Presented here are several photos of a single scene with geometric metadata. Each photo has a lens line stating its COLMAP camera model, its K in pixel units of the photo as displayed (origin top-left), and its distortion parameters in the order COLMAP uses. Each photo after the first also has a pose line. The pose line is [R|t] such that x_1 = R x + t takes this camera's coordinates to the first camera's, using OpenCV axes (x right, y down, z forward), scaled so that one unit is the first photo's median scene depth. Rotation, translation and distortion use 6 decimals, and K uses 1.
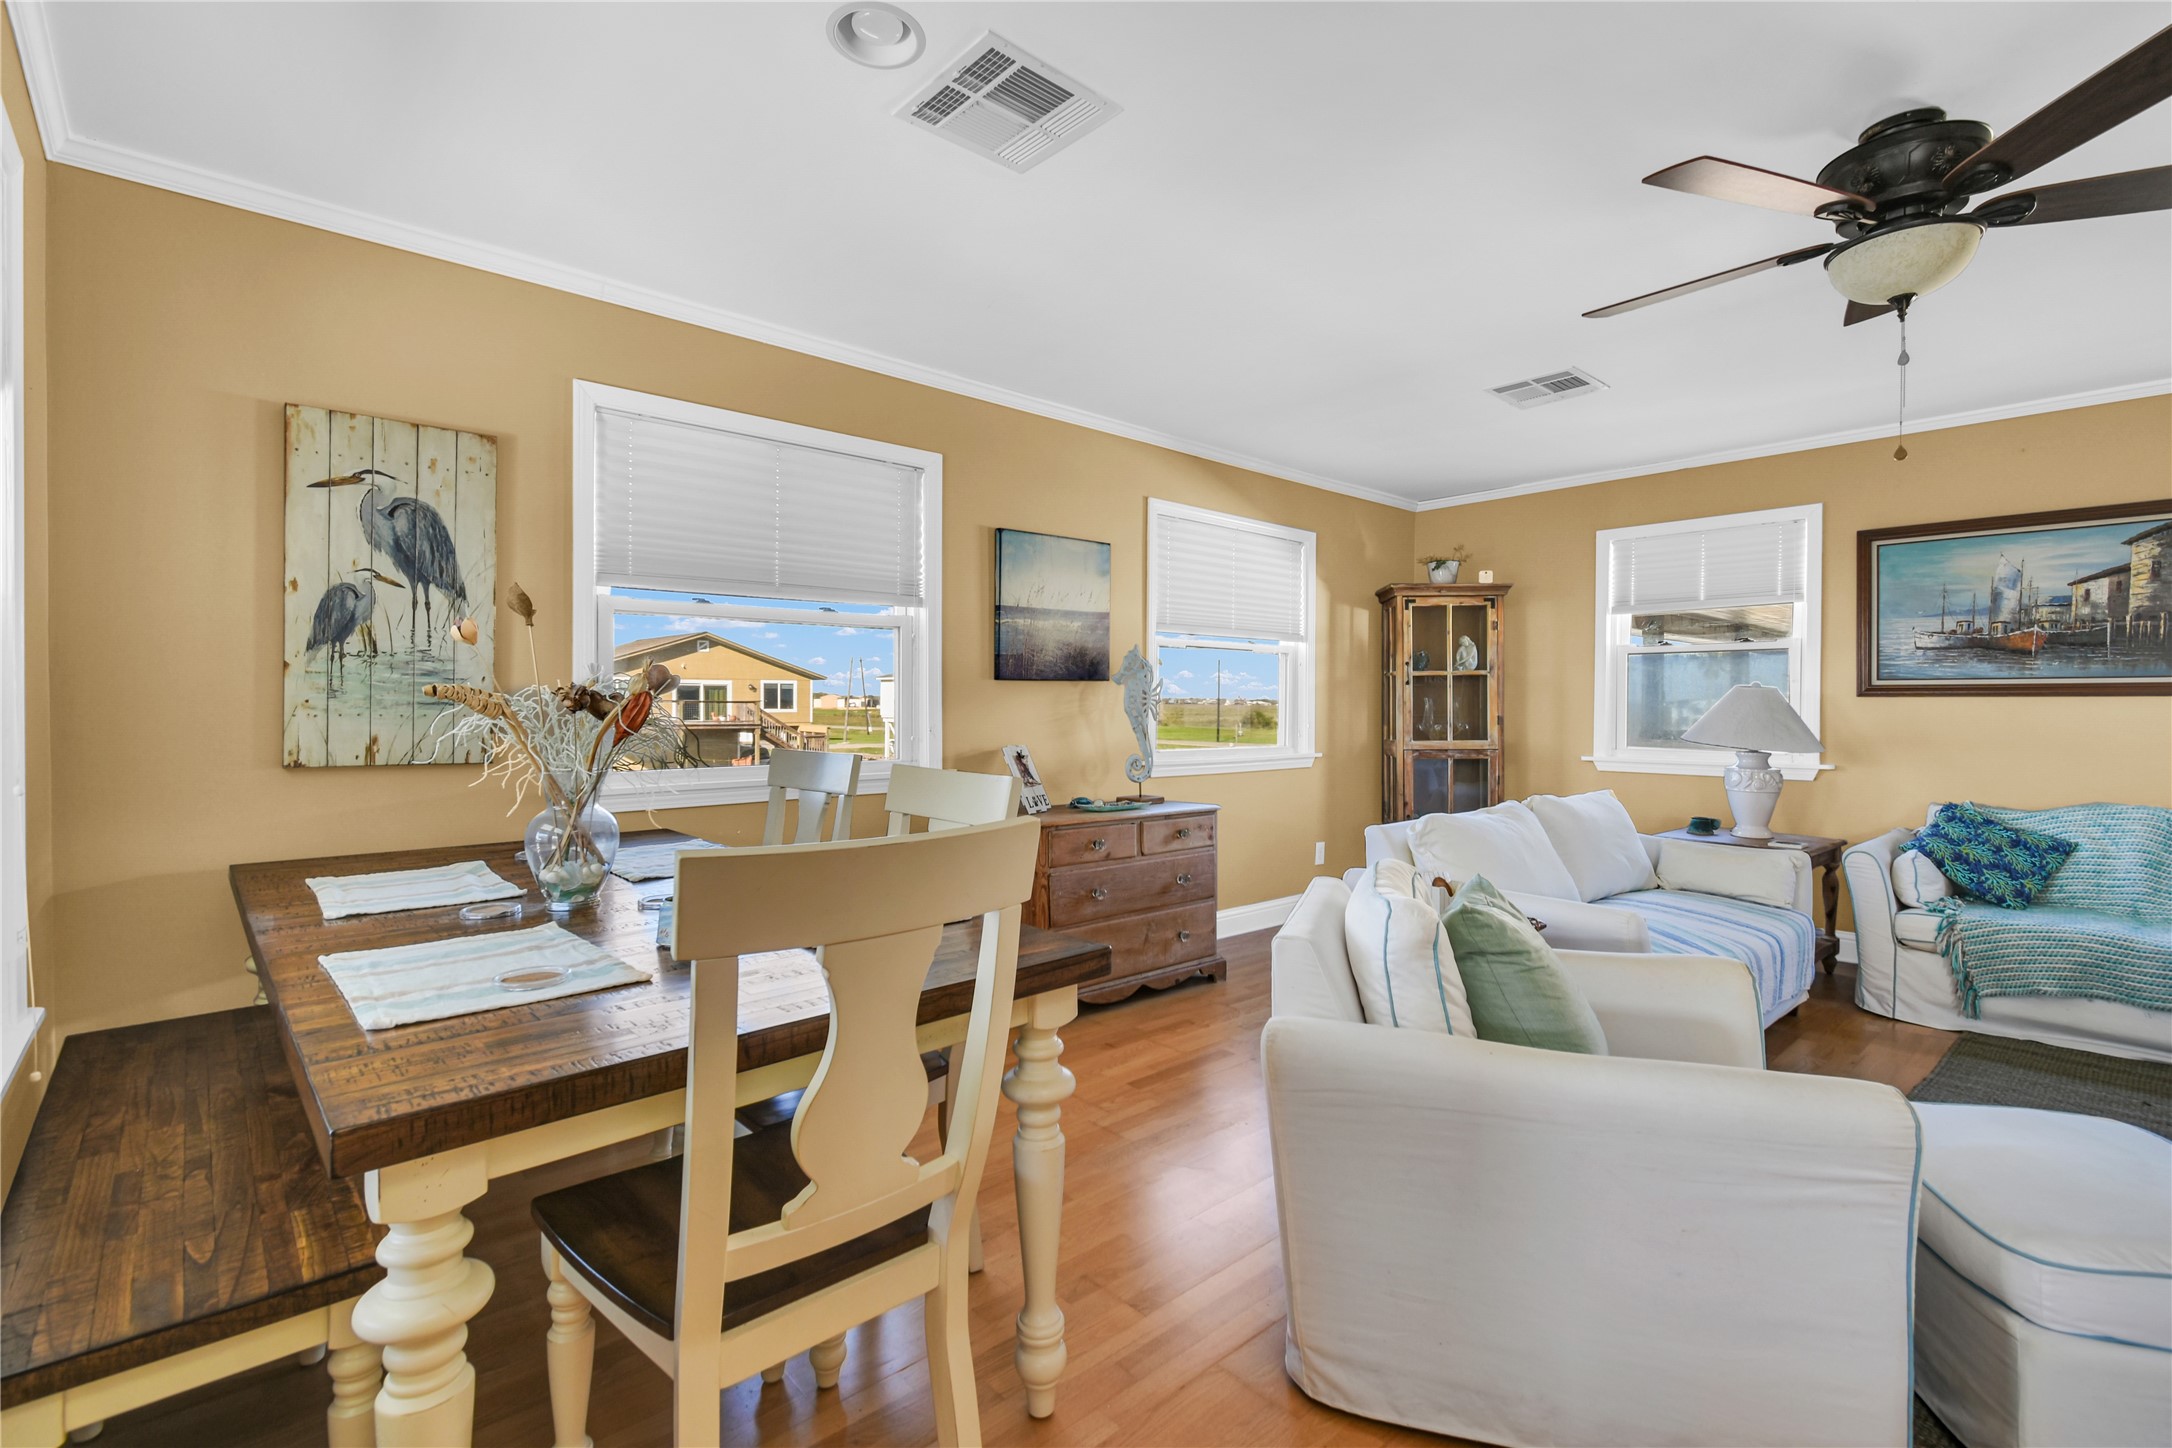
lens RADIAL K [[1010.5, 0, 1056.1], [0, 1010.5, 706.6], [0, 0, 1]] dist [0.003114, -0.002042]
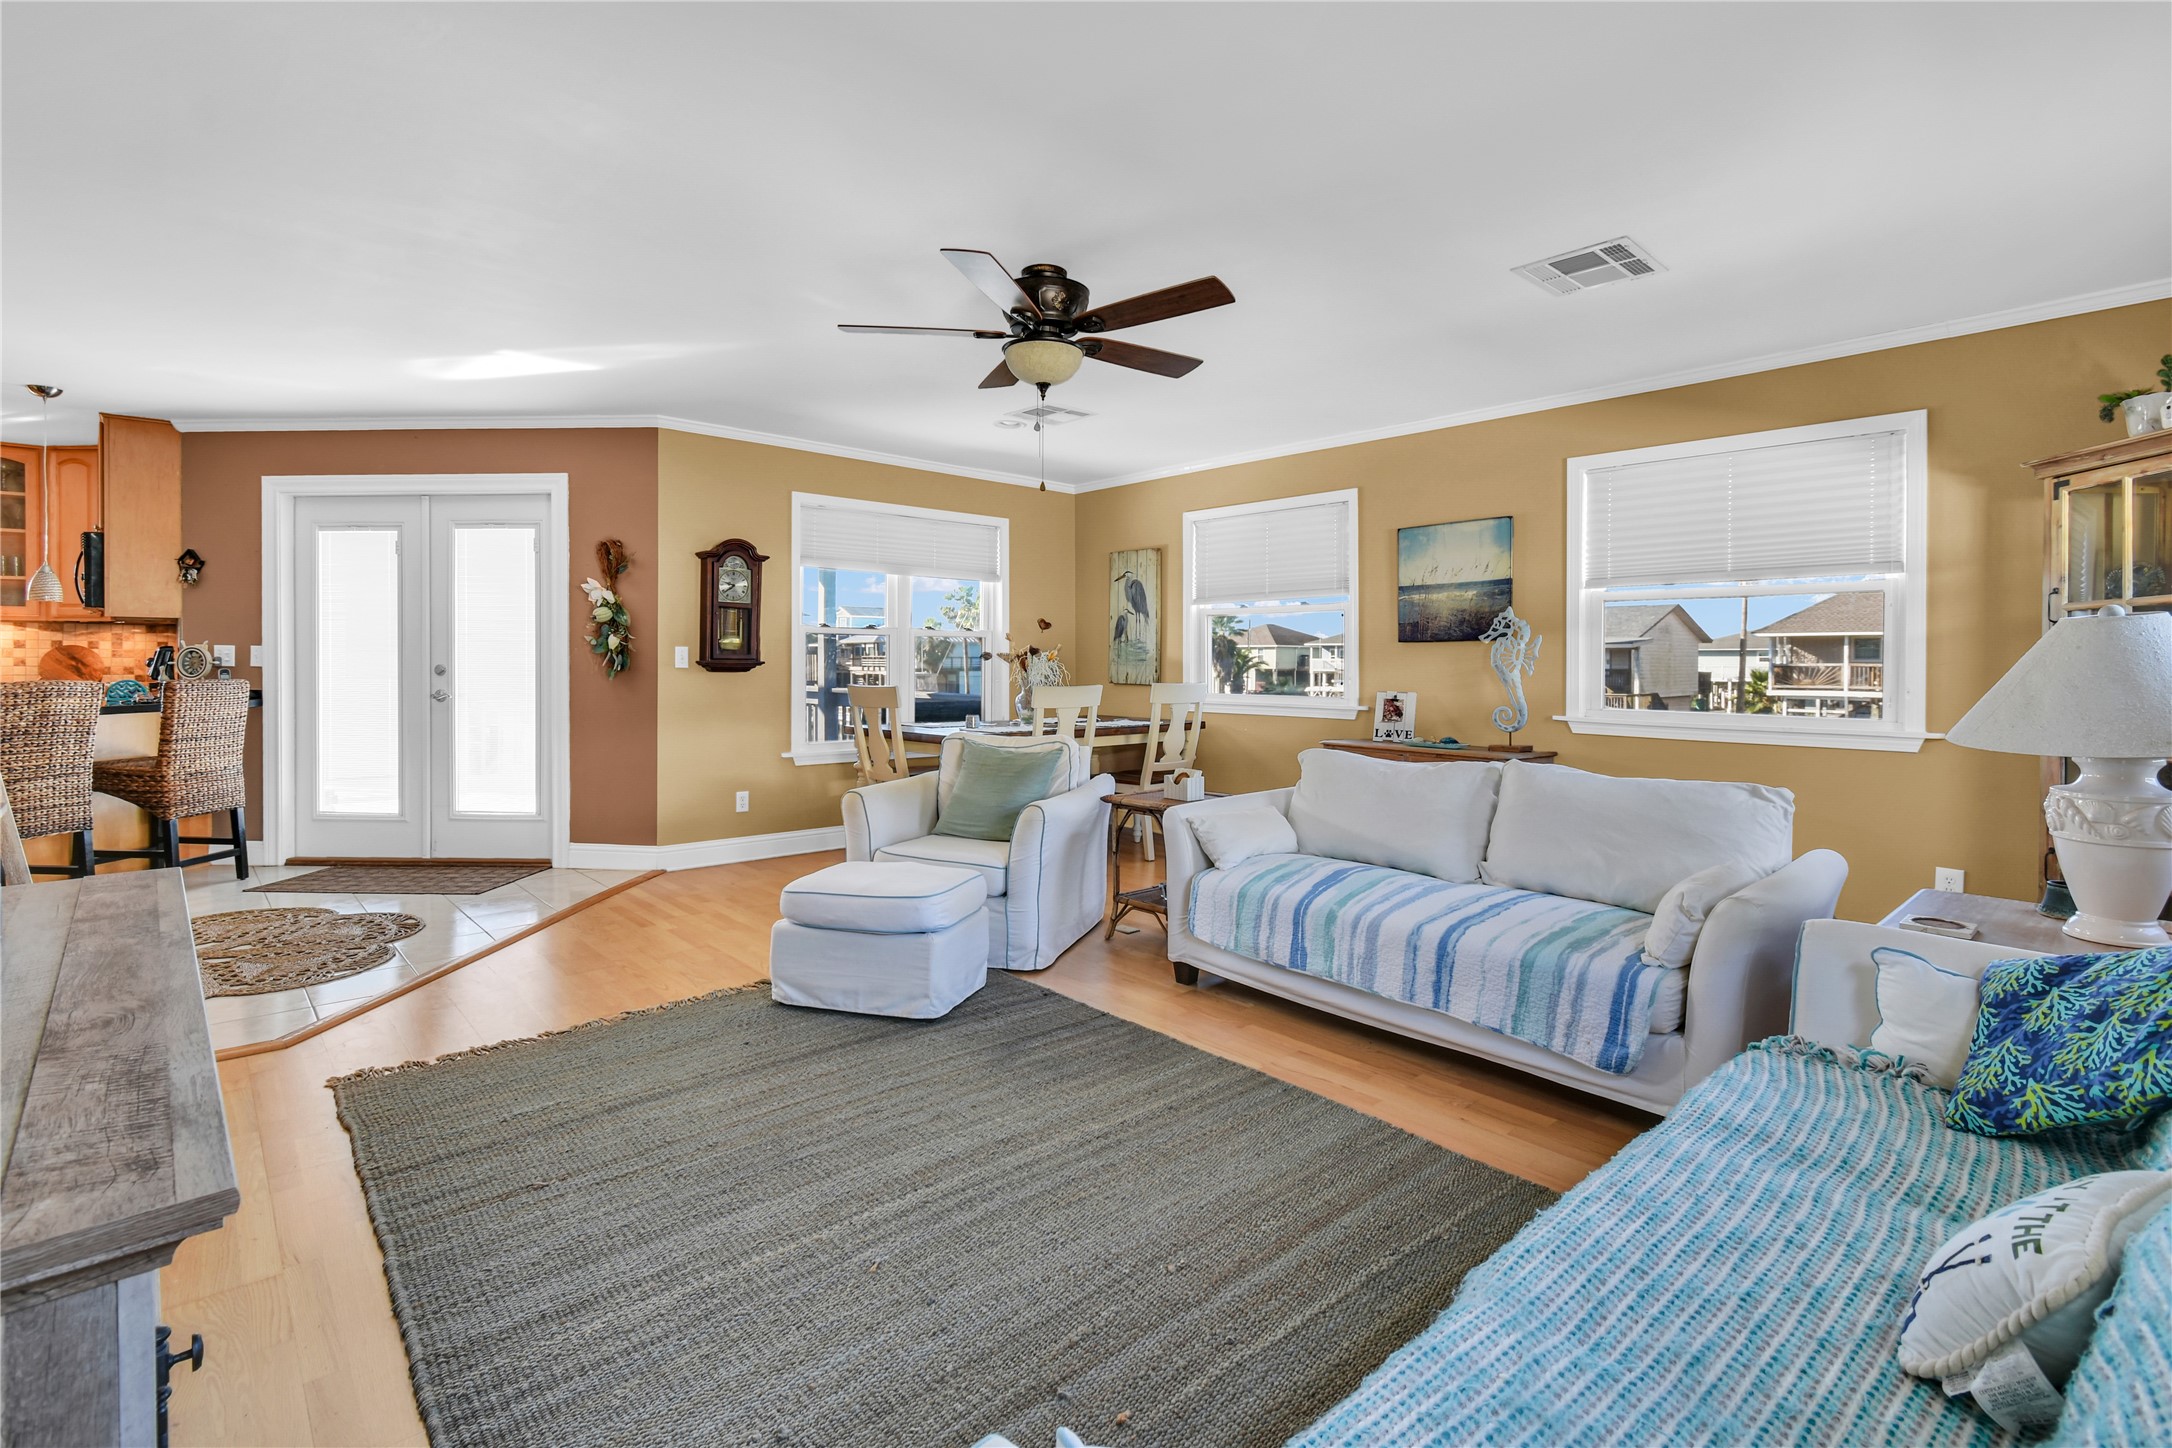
lens RADIAL K [[1010.5, 0, 1116.2], [0, 1010.5, 670.5], [0, 0, 1]] dist [0.003114, -0.002042]
pose [[0.018188, 0.004134, -0.999826, 1.330700], [-0.009029, 0.999951, 0.003970, 0.009150], [0.999794, 0.008955, 0.018225, 0.631654]]
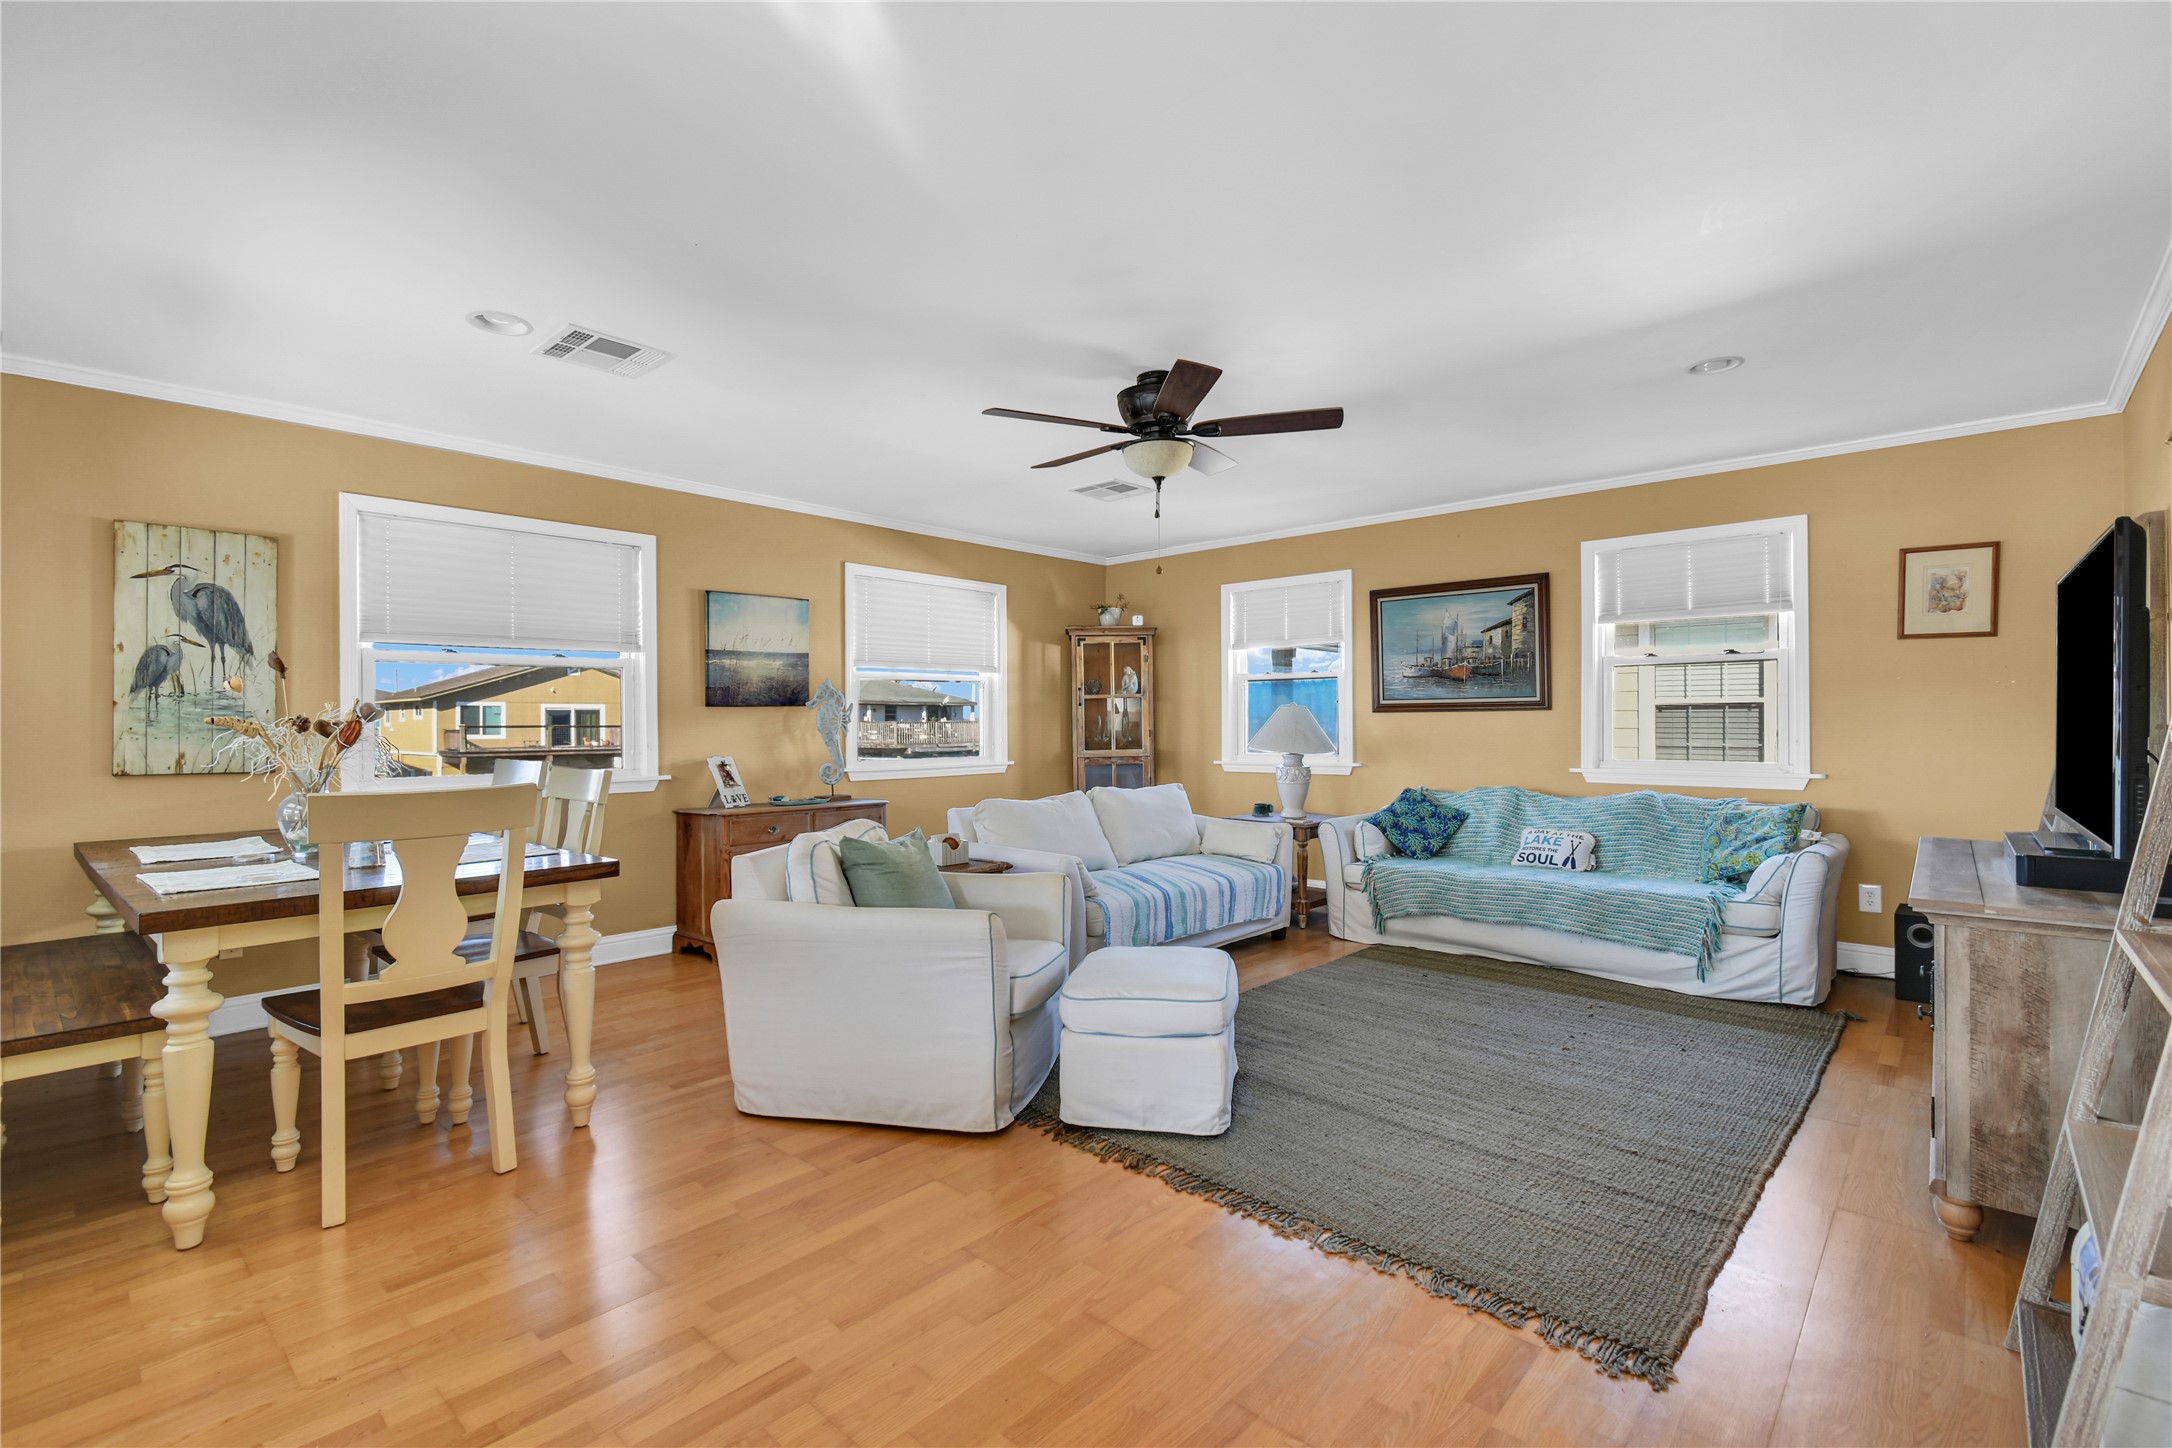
lens RADIAL K [[1010.5, 0, 1054.8], [0, 1010.5, 719.0], [0, 0, 1]] dist [0.003114, -0.002042]
pose [[0.994937, -0.010879, 0.099907, 0.270771], [0.011607, 0.999910, -0.006704, 0.003632], [-0.099825, 0.007830, 0.994974, -0.359417]]
